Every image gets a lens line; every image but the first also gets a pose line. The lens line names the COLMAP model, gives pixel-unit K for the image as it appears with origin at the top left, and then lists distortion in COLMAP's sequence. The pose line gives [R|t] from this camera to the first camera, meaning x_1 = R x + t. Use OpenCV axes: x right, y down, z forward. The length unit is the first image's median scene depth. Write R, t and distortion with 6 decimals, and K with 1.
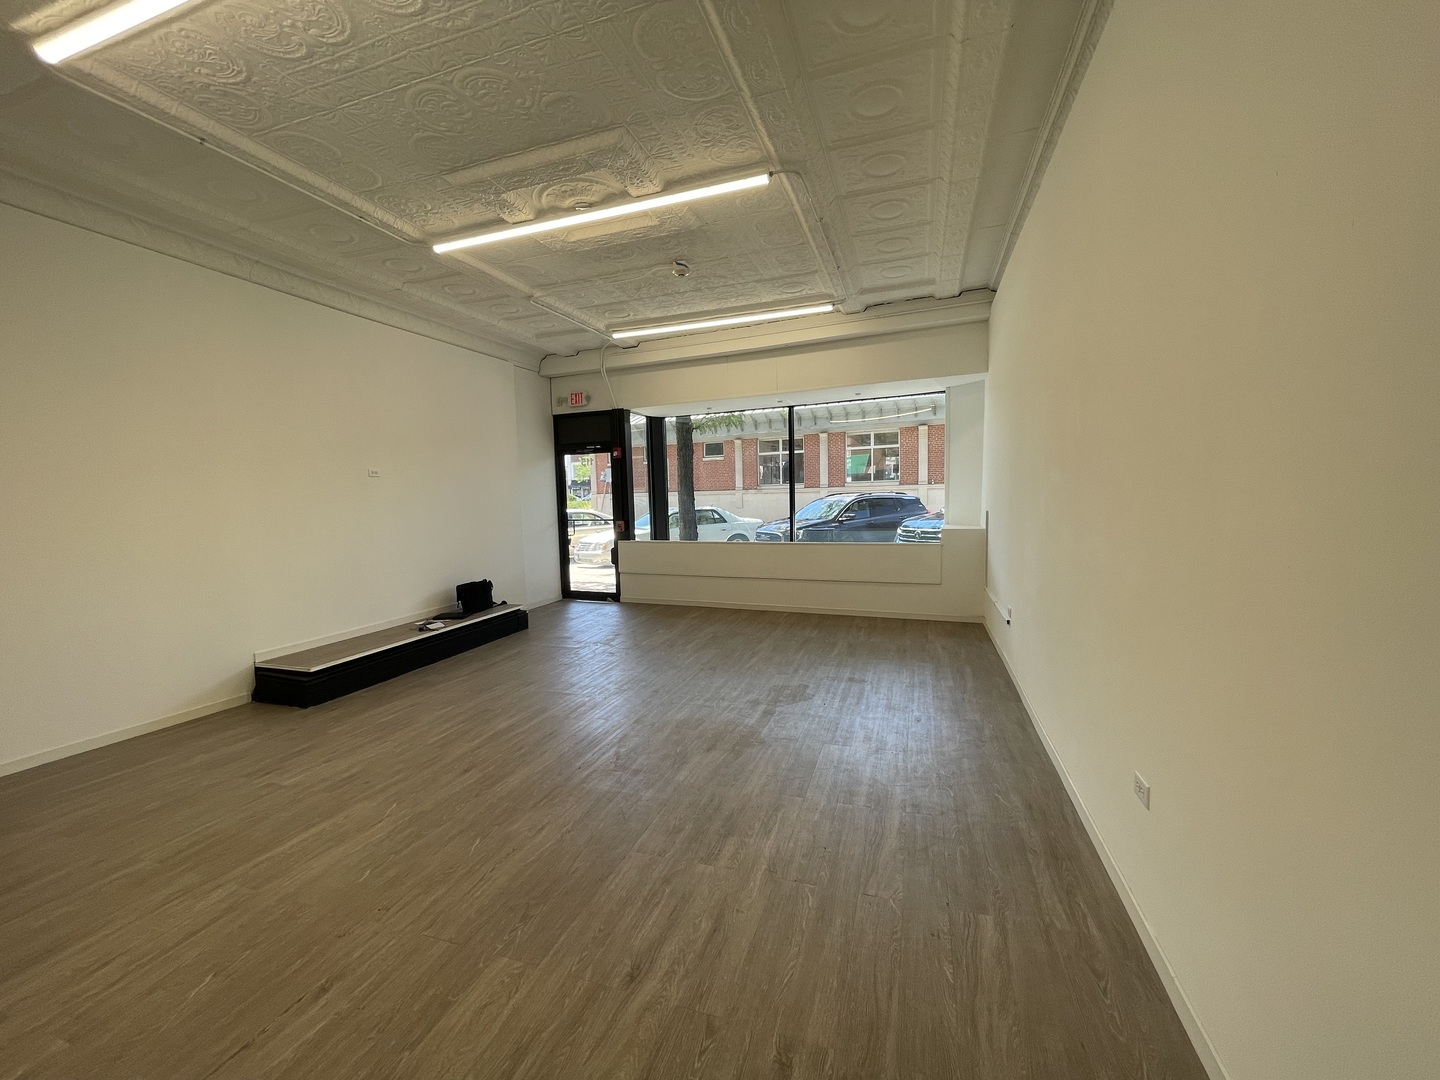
lens RADIAL K [[590.8, 0, 724.8], [0, 590.8, 541.9], [0, 0, 1]] dist [-0.025122, -0.000301]
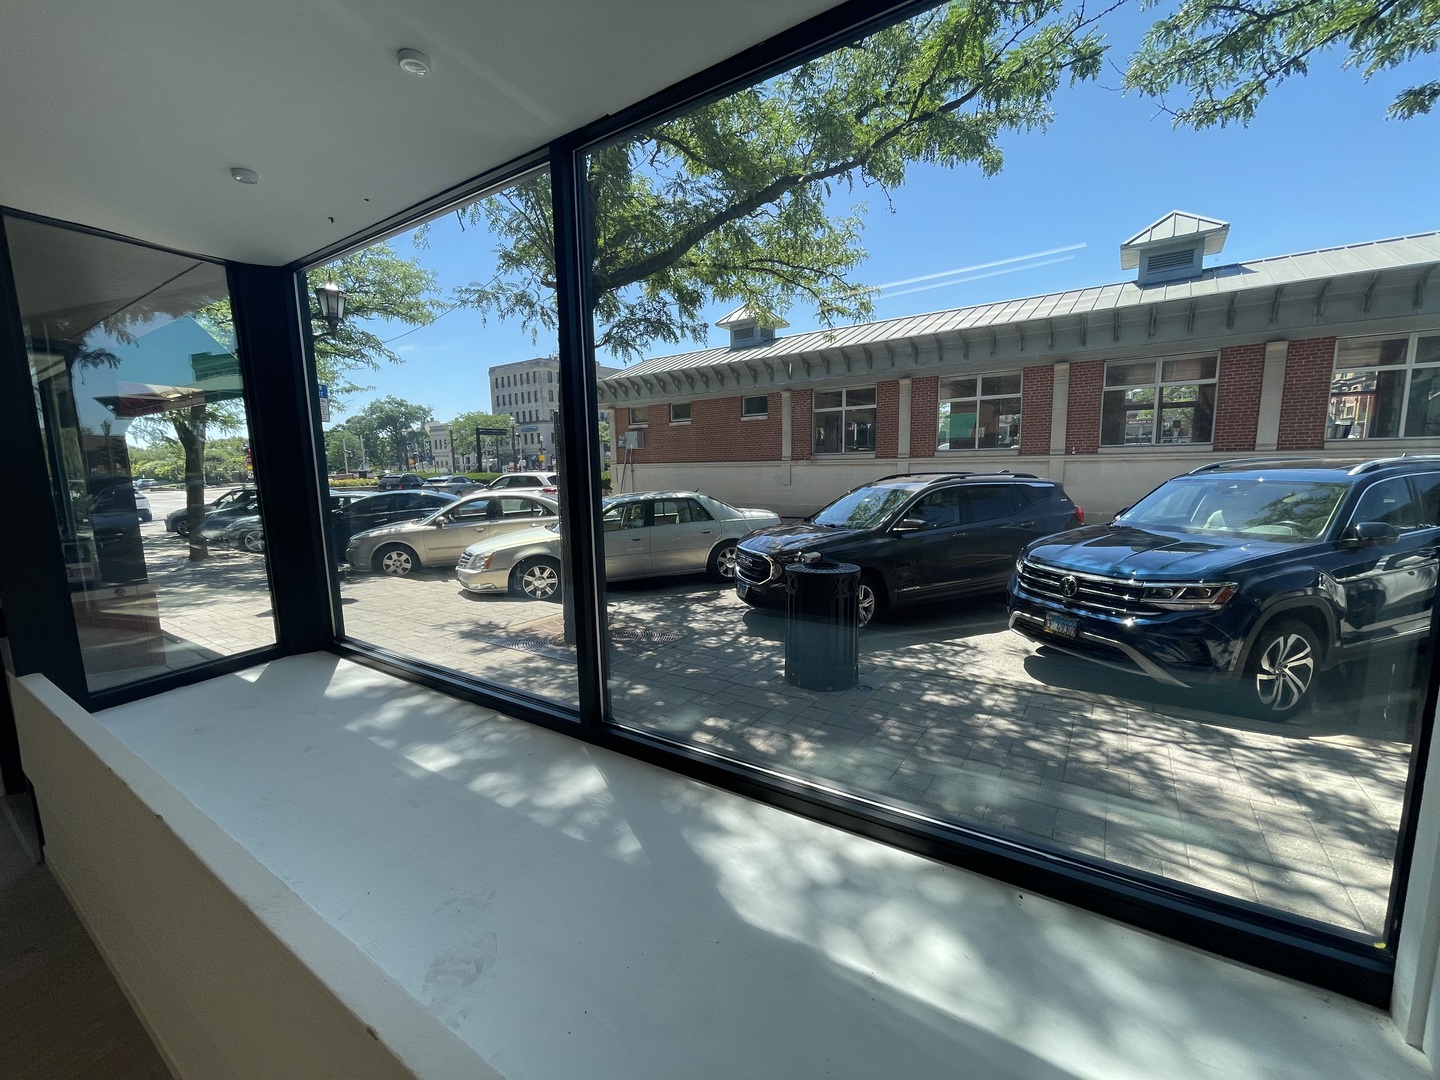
lens RADIAL K [[590.8, 0, 720.7], [0, 590.8, 540.2], [0, 0, 1]] dist [-0.025122, -0.000301]
pose [[0.985027, 0.028601, -0.170011, 0.229617], [-0.018878, 0.998107, 0.058533, -0.095882], [0.171363, -0.054447, 0.983702, 0.819428]]
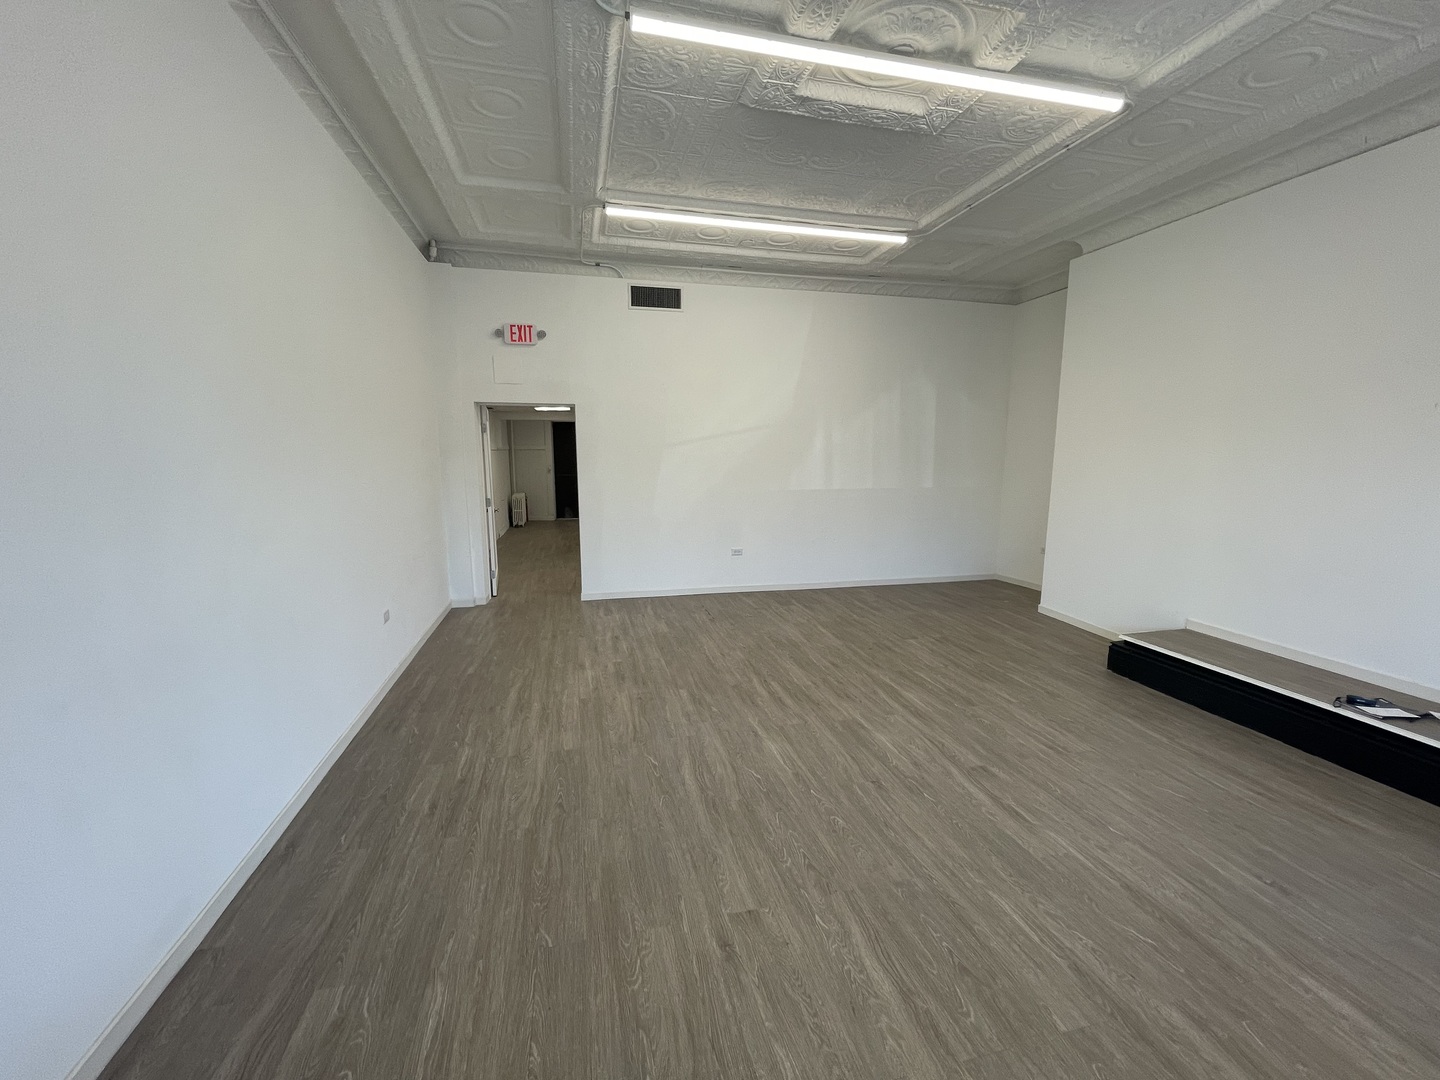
lens RADIAL K [[590.8, 0, 722.4], [0, 590.8, 545.3], [0, 0, 1]] dist [-0.025122, -0.000301]
pose [[-0.849679, 0.109048, -0.515902, 0.343070], [-0.022171, 0.970129, 0.241576, -0.150313], [0.526834, 0.216700, -0.821880, 1.479363]]
